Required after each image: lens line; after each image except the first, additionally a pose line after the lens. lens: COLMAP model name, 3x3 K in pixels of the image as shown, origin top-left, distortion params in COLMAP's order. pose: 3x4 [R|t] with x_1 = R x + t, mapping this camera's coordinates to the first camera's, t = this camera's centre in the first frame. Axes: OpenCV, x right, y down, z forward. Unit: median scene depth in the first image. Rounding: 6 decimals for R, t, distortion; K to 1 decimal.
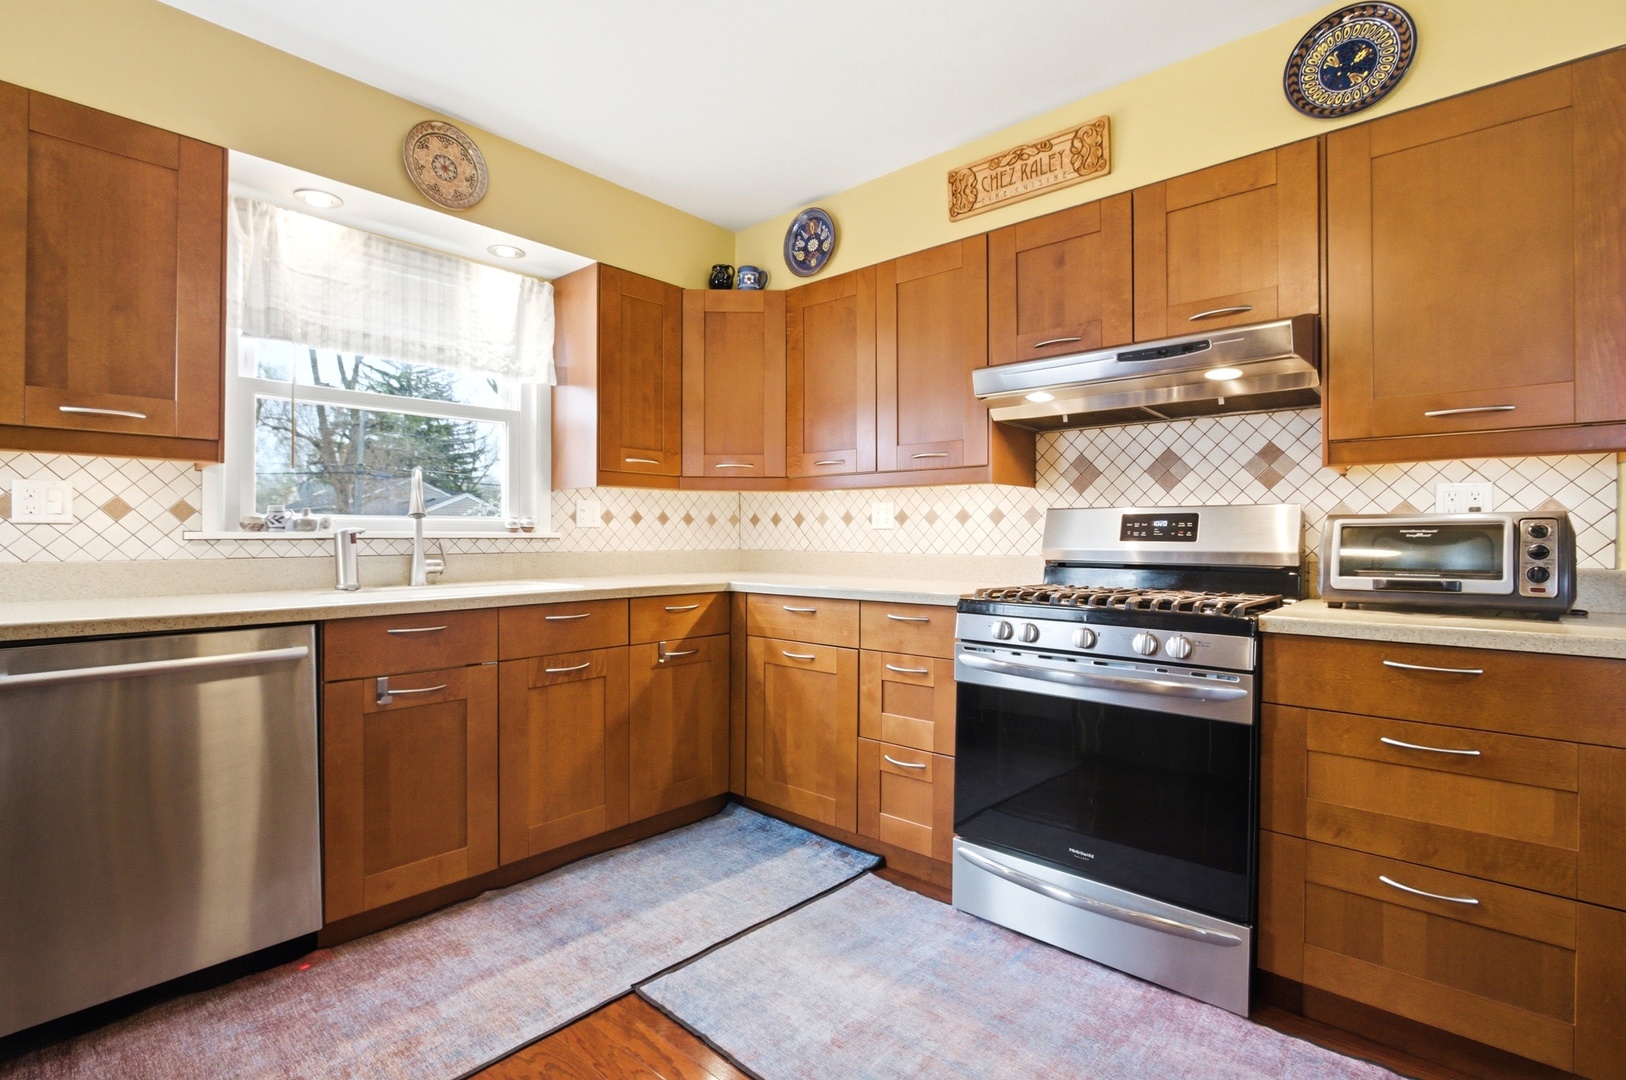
lens RADIAL K [[770.6, 0, 813.0], [0, 770.6, 540.0], [0, 0, 1]] dist [-0.000519, -0.000103]
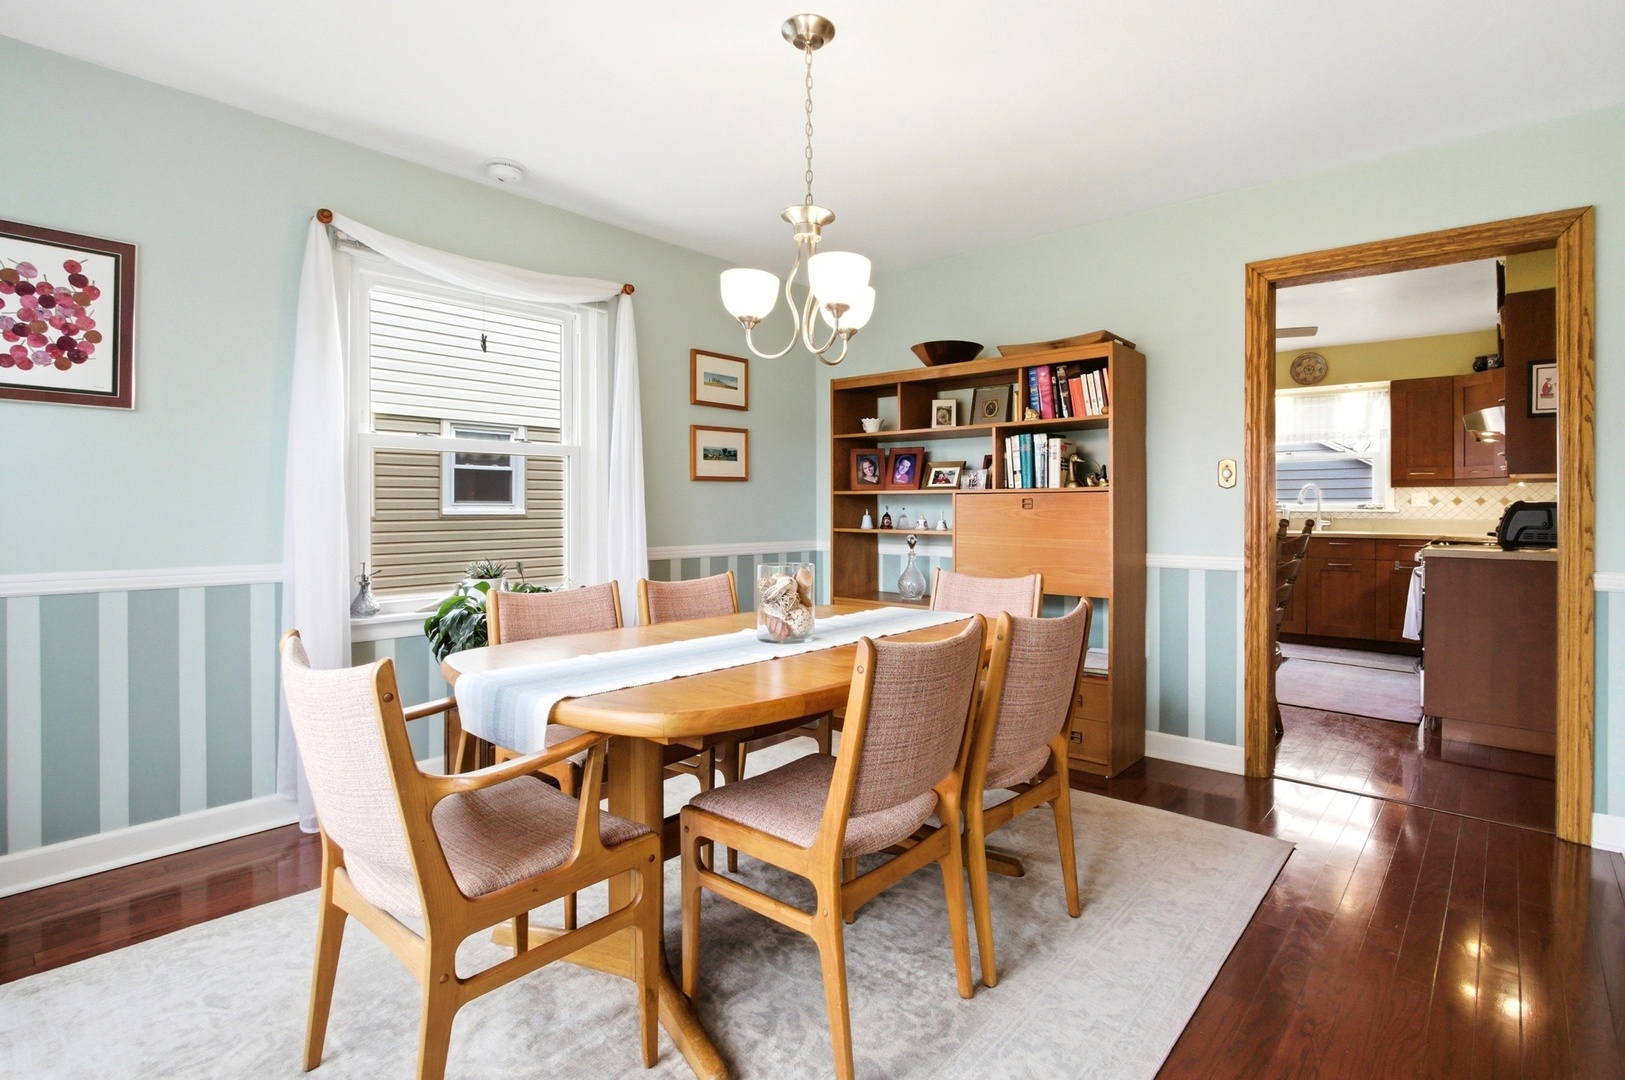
lens RADIAL K [[800.6, 0, 814.9], [0, 800.6, 509.4], [0, 0, 1]] dist [-0.000419, 0.000009]
pose [[0.019598, -0.004284, -0.999799, 1.878930], [-0.009997, 0.999940, -0.004480, 0.016232], [0.999758, 0.010082, 0.019554, -0.616054]]
